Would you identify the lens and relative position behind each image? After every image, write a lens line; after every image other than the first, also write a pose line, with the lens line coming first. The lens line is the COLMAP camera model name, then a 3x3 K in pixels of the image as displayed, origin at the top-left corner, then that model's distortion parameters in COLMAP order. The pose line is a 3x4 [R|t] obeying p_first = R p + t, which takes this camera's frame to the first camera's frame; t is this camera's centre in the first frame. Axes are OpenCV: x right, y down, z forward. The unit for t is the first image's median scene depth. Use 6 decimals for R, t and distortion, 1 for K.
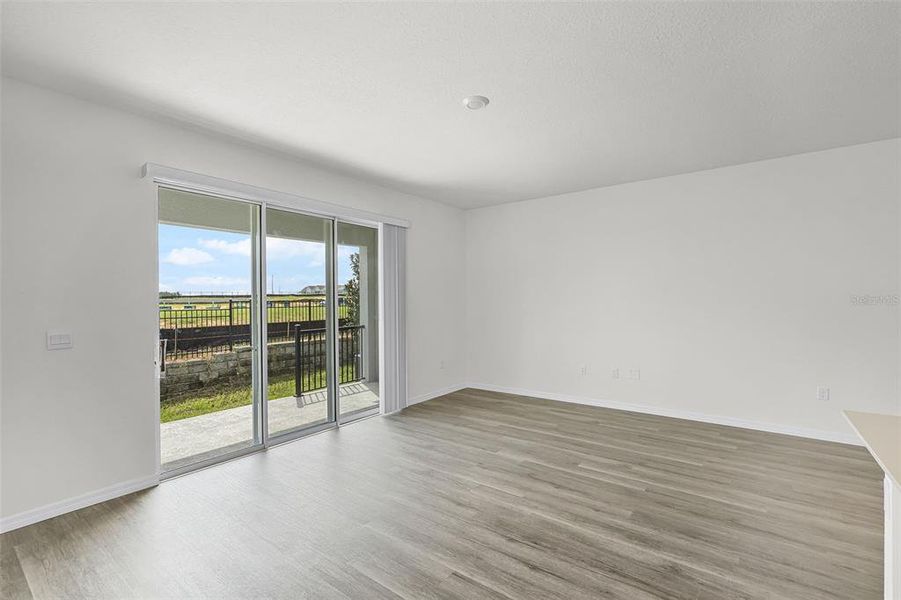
lens RADIAL K [[406.1, 0, 448.3], [0, 406.1, 300.2], [0, 0, 1]] dist [-0.001718, 0.000932]
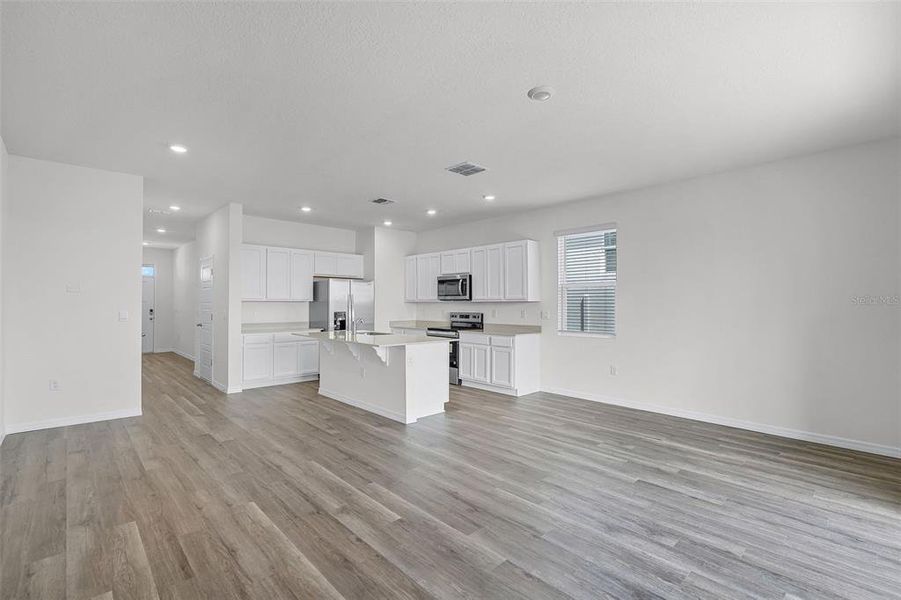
lens RADIAL K [[406.1, 0, 448.4], [0, 406.1, 297.1], [0, 0, 1]] dist [-0.001718, 0.000932]
pose [[-0.986438, 0.006572, 0.164005, 0.107736], [0.003636, 0.999828, -0.018191, 0.020903], [-0.164096, -0.017348, -0.986292, 1.651951]]
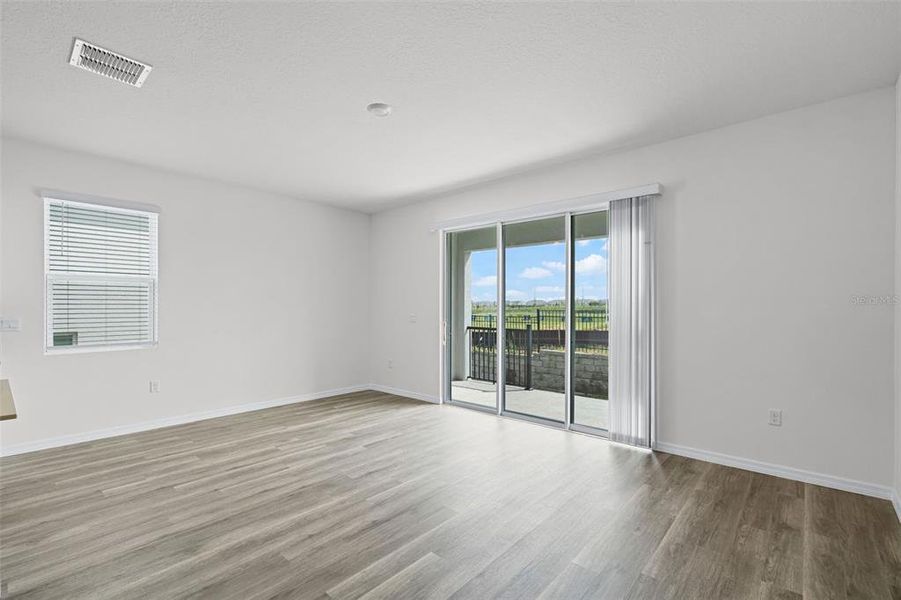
lens RADIAL K [[406.1, 0, 450.2], [0, 406.1, 305.4], [0, 0, 1]] dist [-0.001718, 0.000932]
pose [[-0.075514, 0.004071, -0.997136, 0.919780], [-0.001408, 0.999990, 0.004189, 0.014061], [0.997144, 0.001720, -0.075507, 1.036205]]
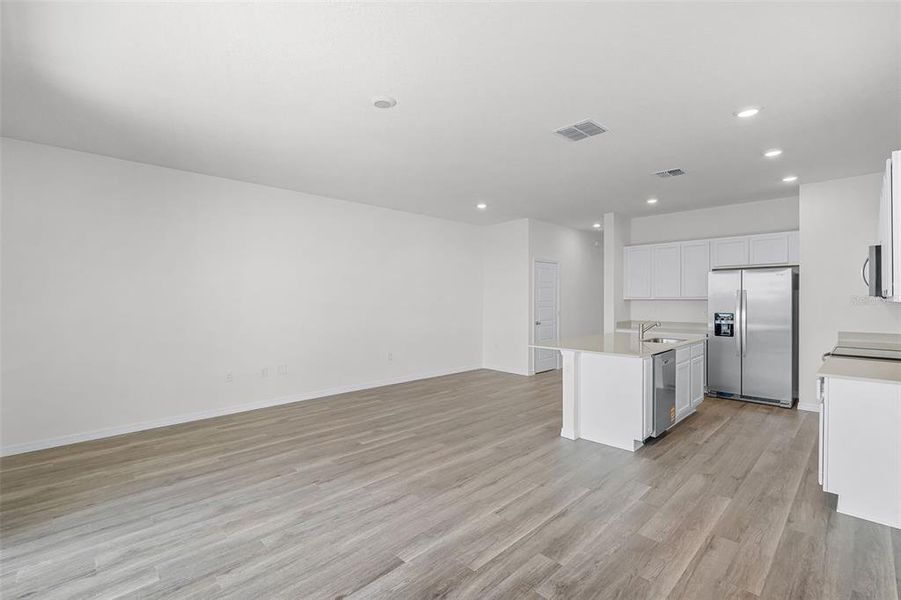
lens RADIAL K [[406.1, 0, 453.1], [0, 406.1, 301.4], [0, 0, 1]] dist [-0.001718, 0.000932]
pose [[0.146306, -0.002482, 0.989236, -0.742282], [0.003498, 0.999992, 0.001991, 0.005120], [-0.989233, 0.003169, 0.146314, 0.556558]]
